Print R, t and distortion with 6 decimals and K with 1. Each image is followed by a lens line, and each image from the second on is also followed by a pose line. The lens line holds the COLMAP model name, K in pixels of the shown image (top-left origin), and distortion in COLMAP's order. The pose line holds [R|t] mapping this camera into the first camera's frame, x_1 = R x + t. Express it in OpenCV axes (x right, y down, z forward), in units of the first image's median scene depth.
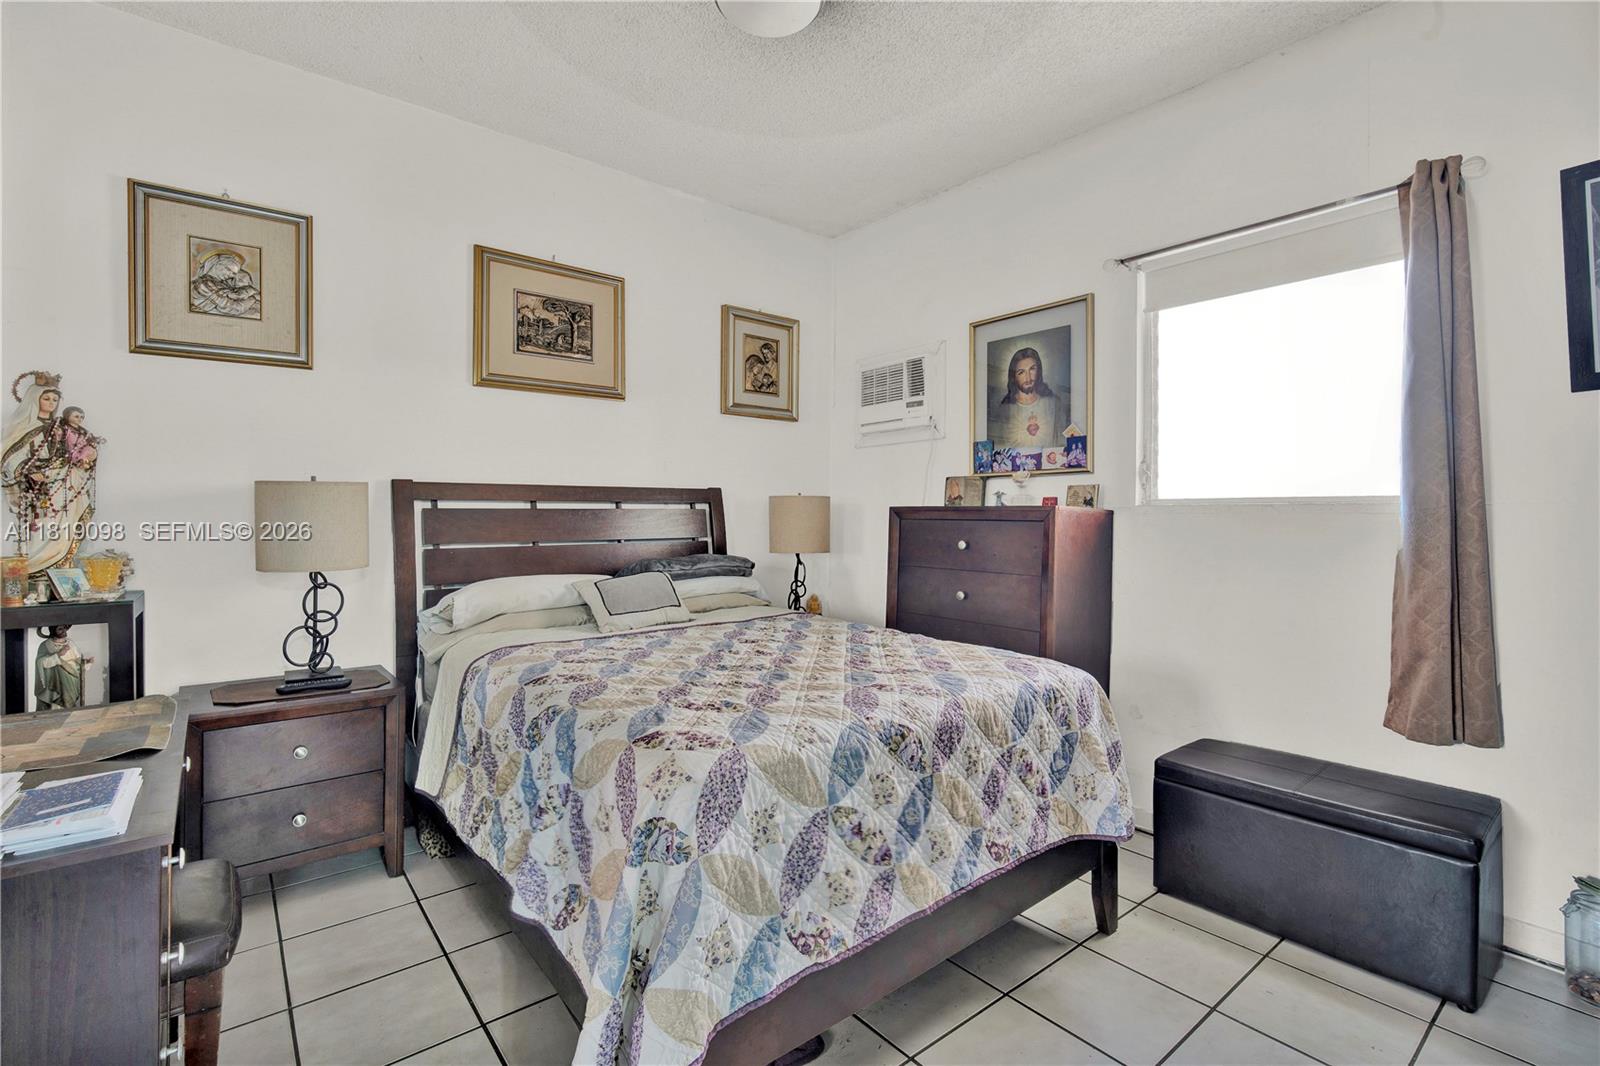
lens RADIAL K [[716.4, 0, 789.7], [0, 716.4, 521.2], [0, 0, 1]] dist [-0.010789, 0.000687]
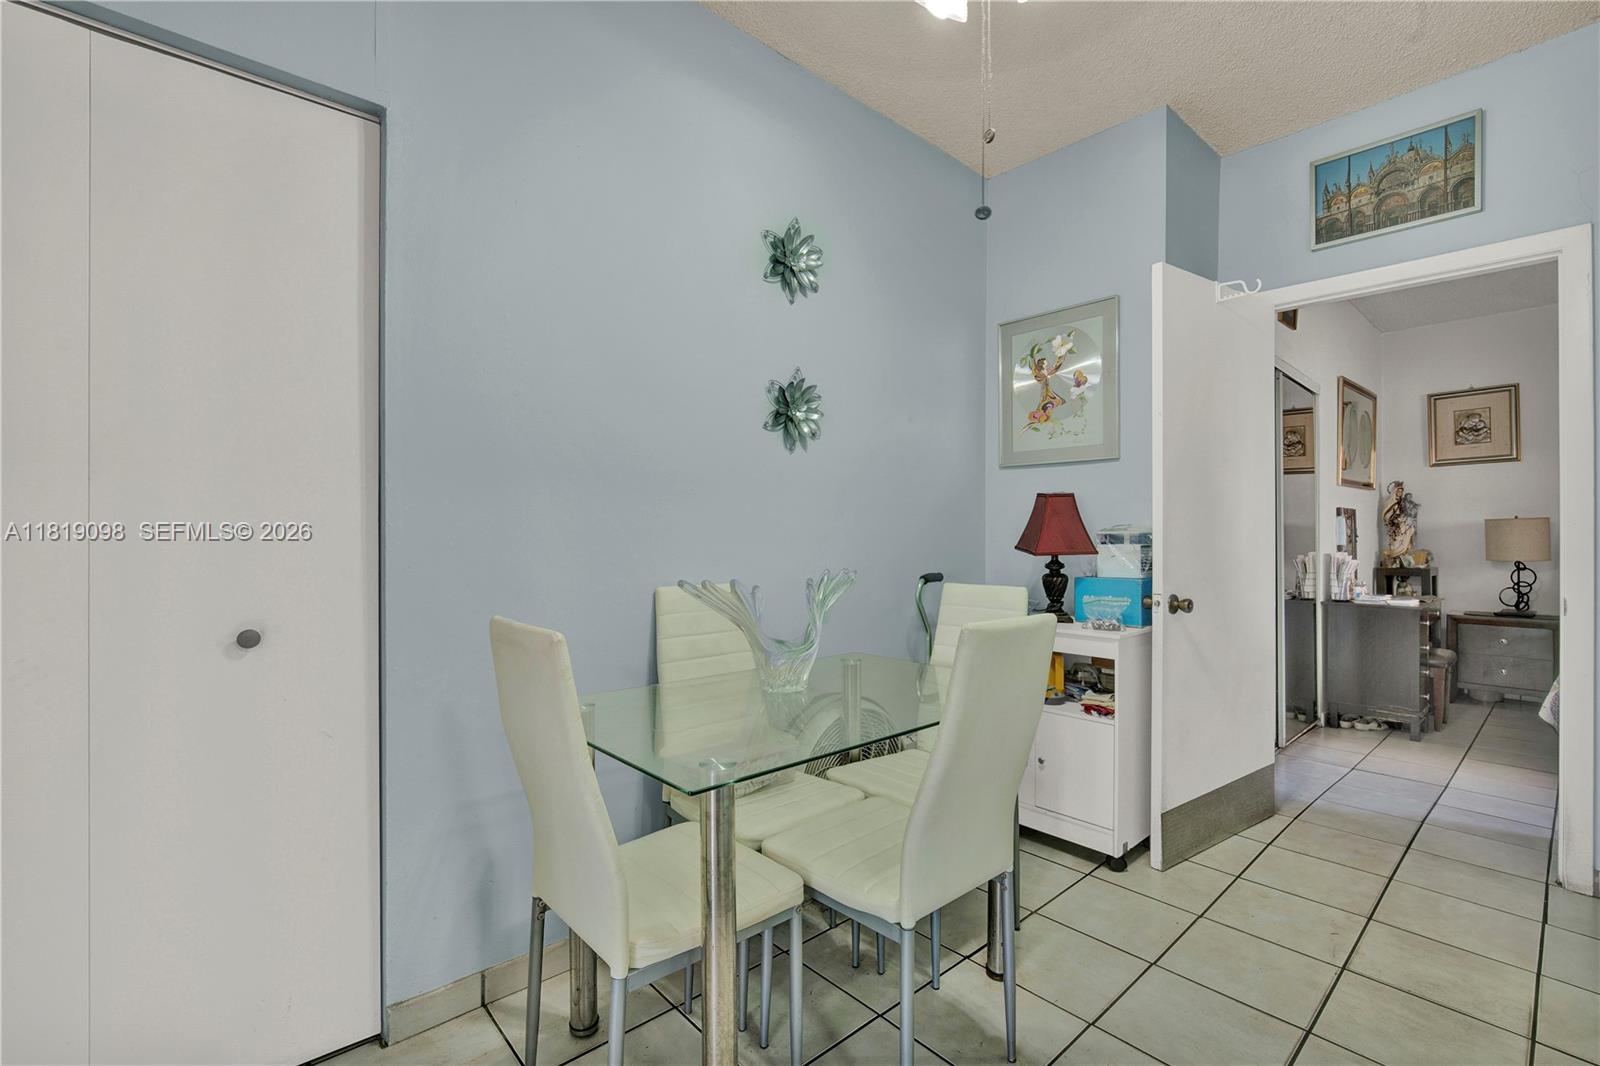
lens RADIAL K [[716.4, 0, 790.9], [0, 716.4, 532.9], [0, 0, 1]] dist [-0.010789, 0.000687]
pose [[0.059290, -0.012837, -0.998158, 1.365184], [0.001453, 0.999917, -0.012773, 0.011097], [0.998240, -0.000694, 0.059304, -1.326311]]
